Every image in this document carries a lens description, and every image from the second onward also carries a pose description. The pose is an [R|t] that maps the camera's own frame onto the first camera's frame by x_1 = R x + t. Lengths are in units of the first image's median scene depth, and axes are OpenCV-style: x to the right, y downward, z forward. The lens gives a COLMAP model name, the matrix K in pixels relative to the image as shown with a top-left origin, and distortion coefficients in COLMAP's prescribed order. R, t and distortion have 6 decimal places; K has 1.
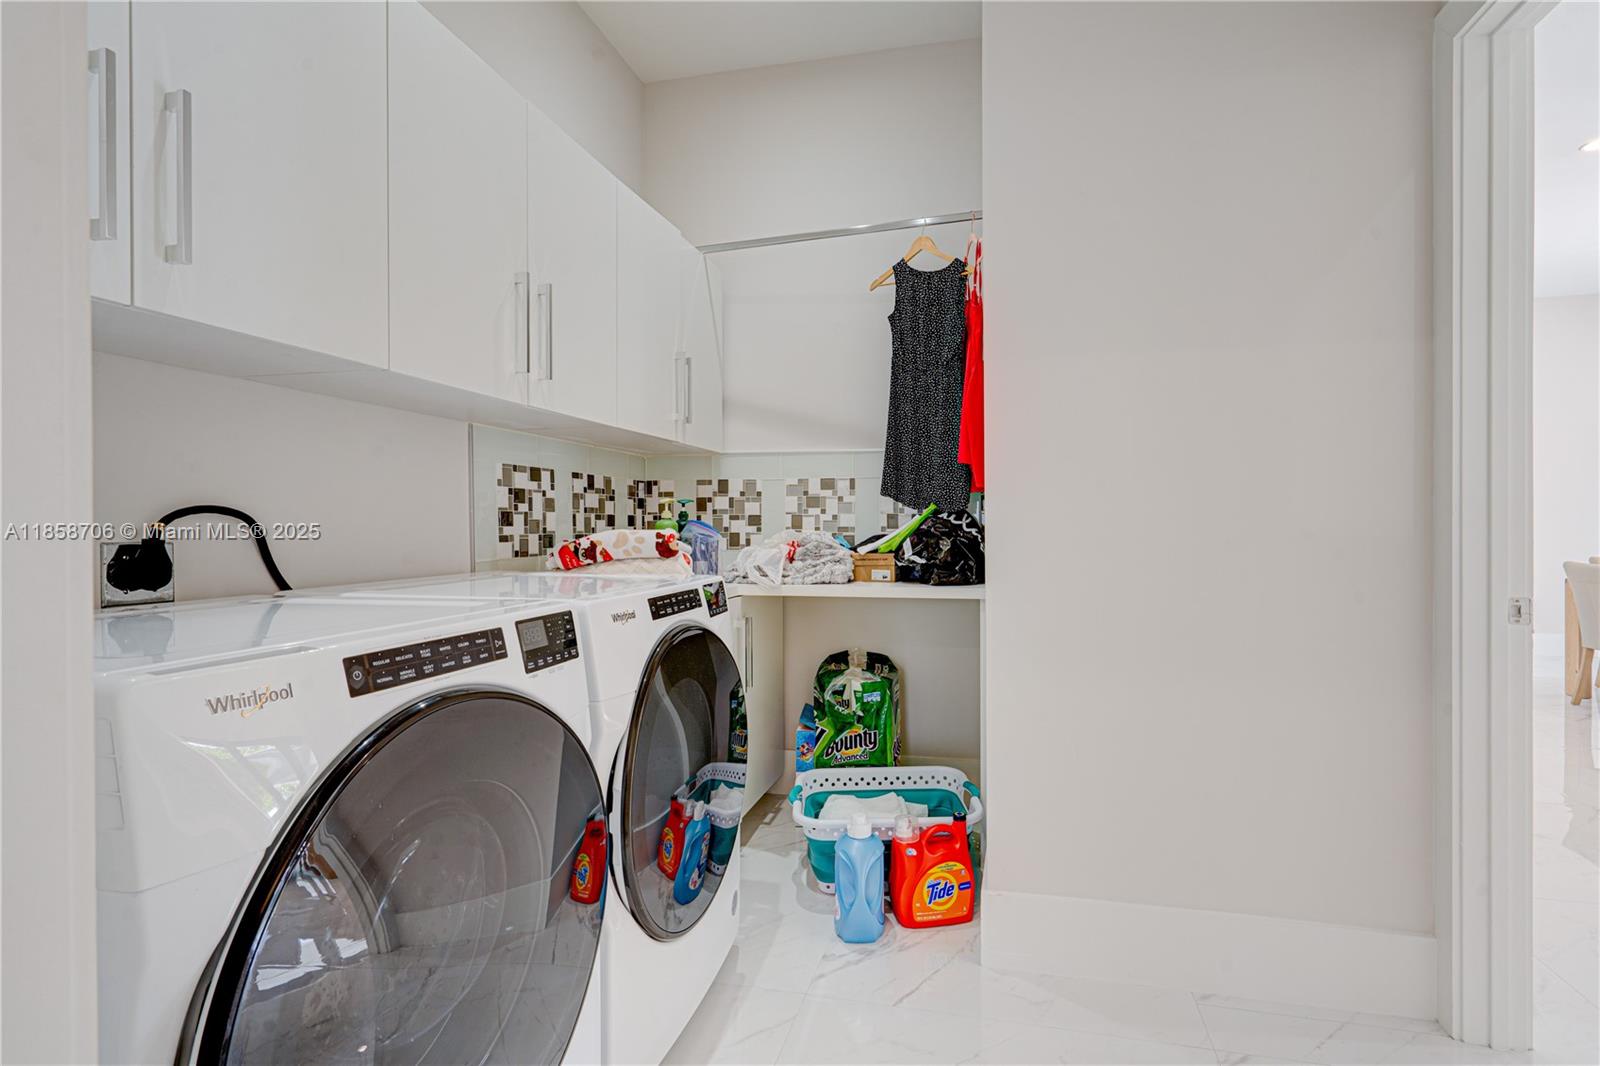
lens RADIAL K [[736.8, 0, 806.2], [0, 736.8, 543.6], [0, 0, 1]] dist [0.000557, -0.000218]
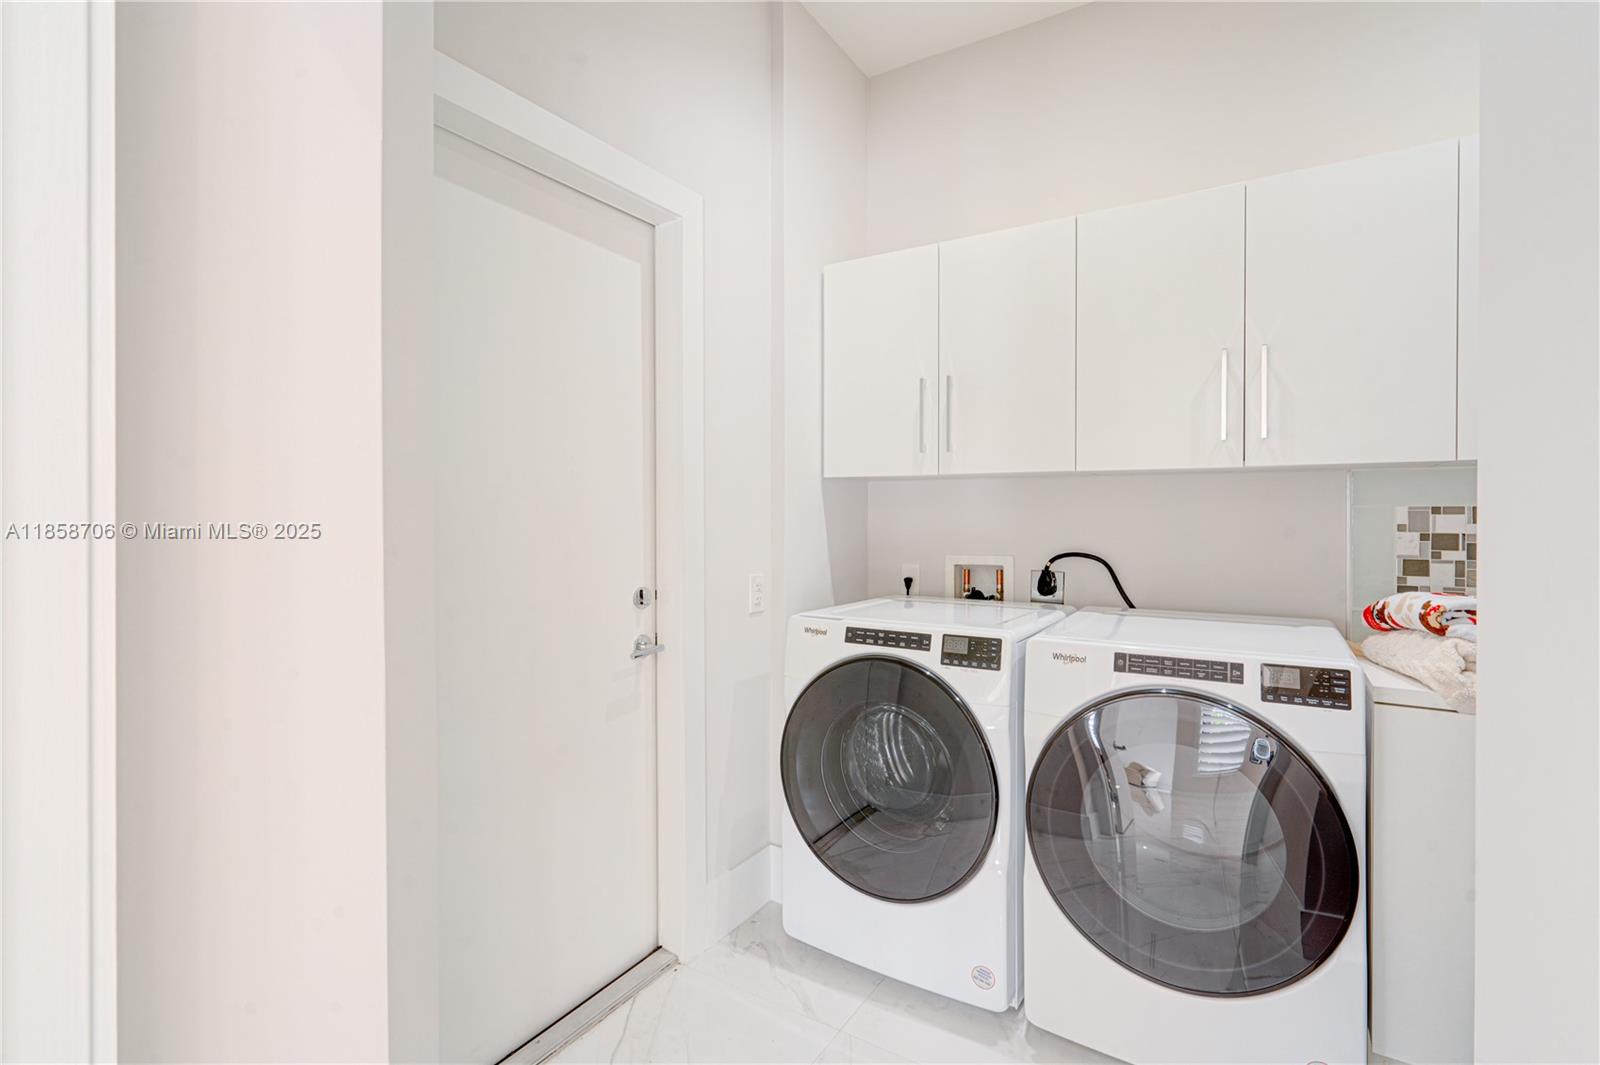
lens RADIAL K [[736.8, 0, 806.2], [0, 736.8, 543.1], [0, 0, 1]] dist [0.000557, -0.000218]
pose [[-0.269441, 0.042213, -0.962091, 1.093107], [-0.023147, 0.998466, 0.050291, -0.153806], [0.962739, 0.035820, -0.268051, 0.886468]]
